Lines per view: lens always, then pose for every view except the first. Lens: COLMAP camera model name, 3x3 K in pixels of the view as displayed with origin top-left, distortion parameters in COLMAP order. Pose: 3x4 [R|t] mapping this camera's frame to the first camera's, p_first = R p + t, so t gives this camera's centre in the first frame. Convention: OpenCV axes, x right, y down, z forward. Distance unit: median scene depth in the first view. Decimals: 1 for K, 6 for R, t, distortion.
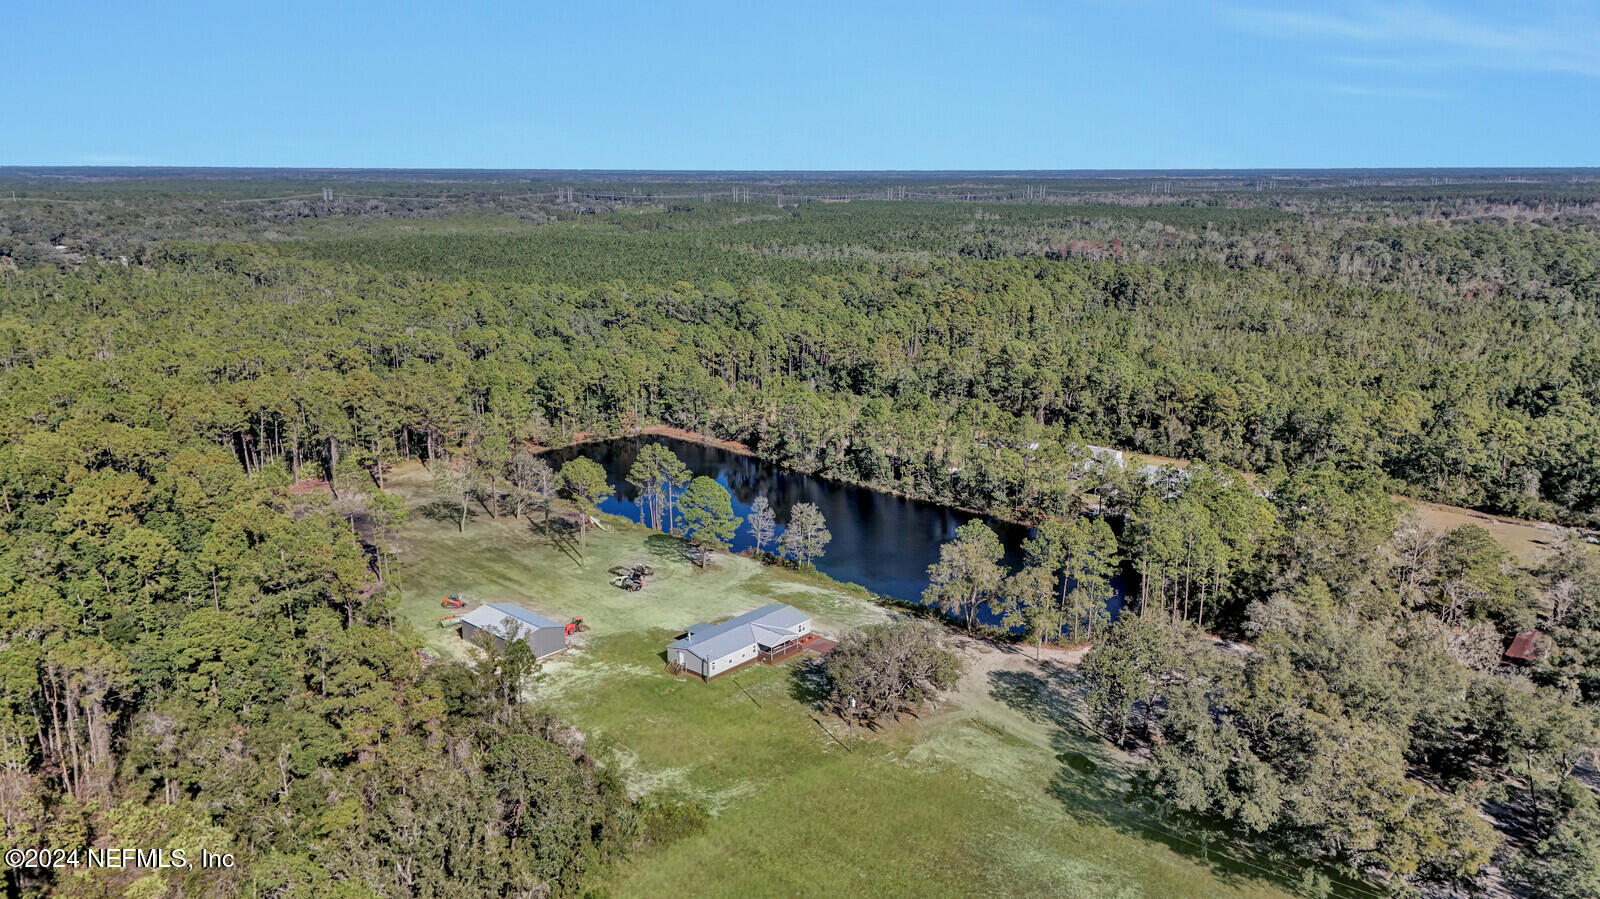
lens RADIAL K [[1138.2, 0, 800.0], [0, 1138.2, 448.4], [0, 0, 1]] dist [0.013022, -0.001327]
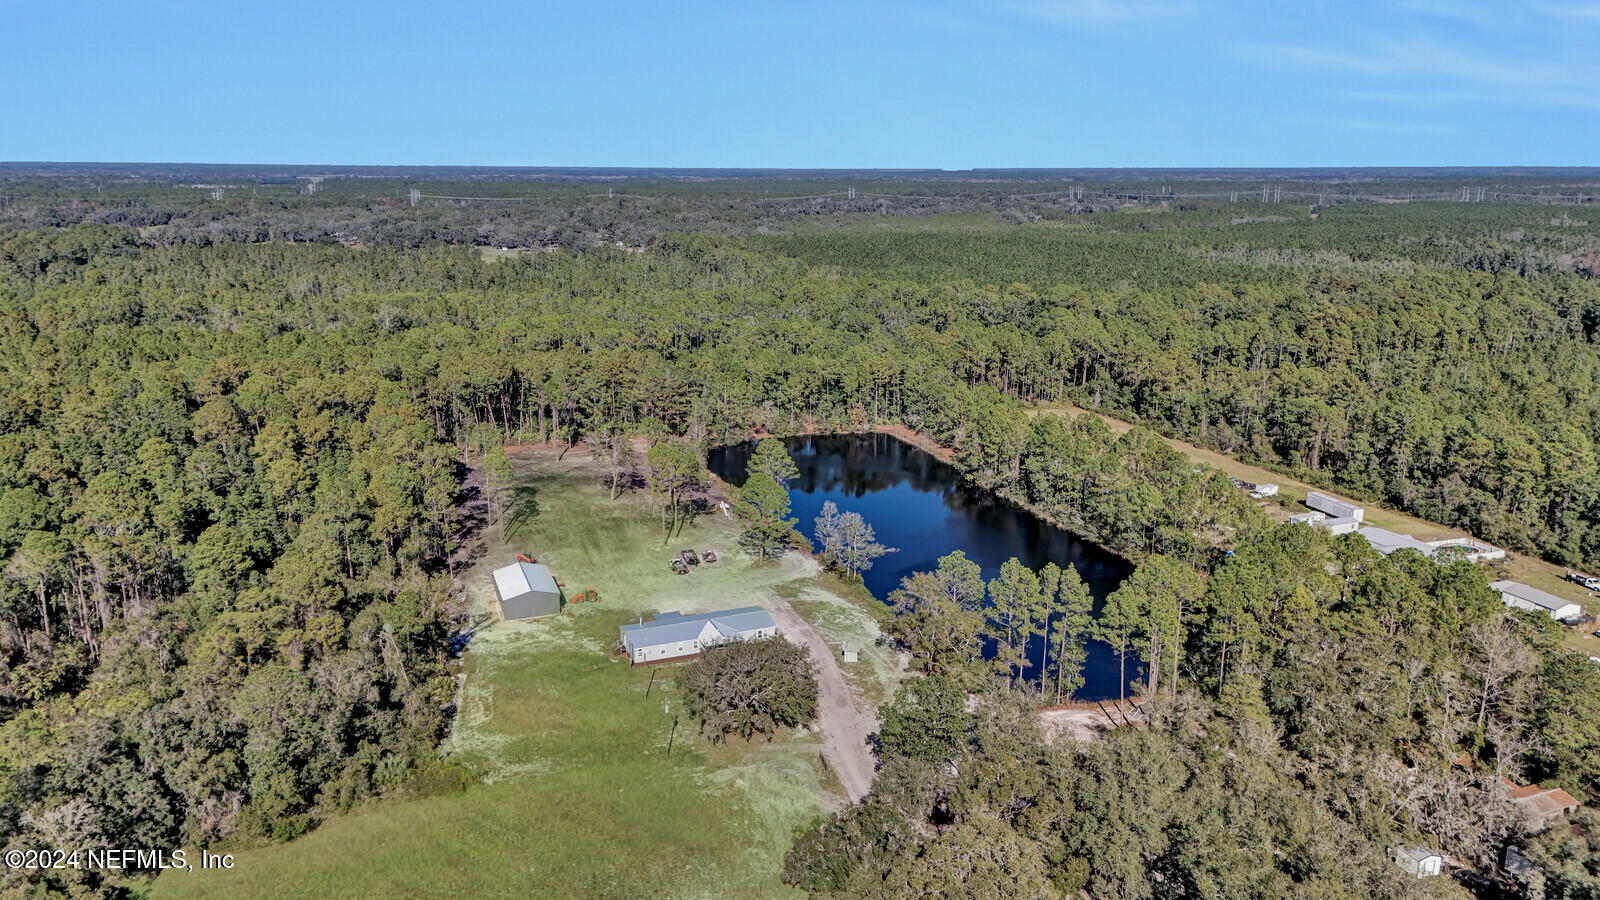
lens RADIAL K [[1138.2, 0, 800.0], [0, 1138.2, 451.2], [0, 0, 1]] dist [0.013022, -0.001327]
pose [[0.887526, 0.105849, -0.448435, 0.273670], [-0.104514, 0.994135, 0.027806, -0.018294], [0.448748, 0.022189, 0.893383, 0.081813]]
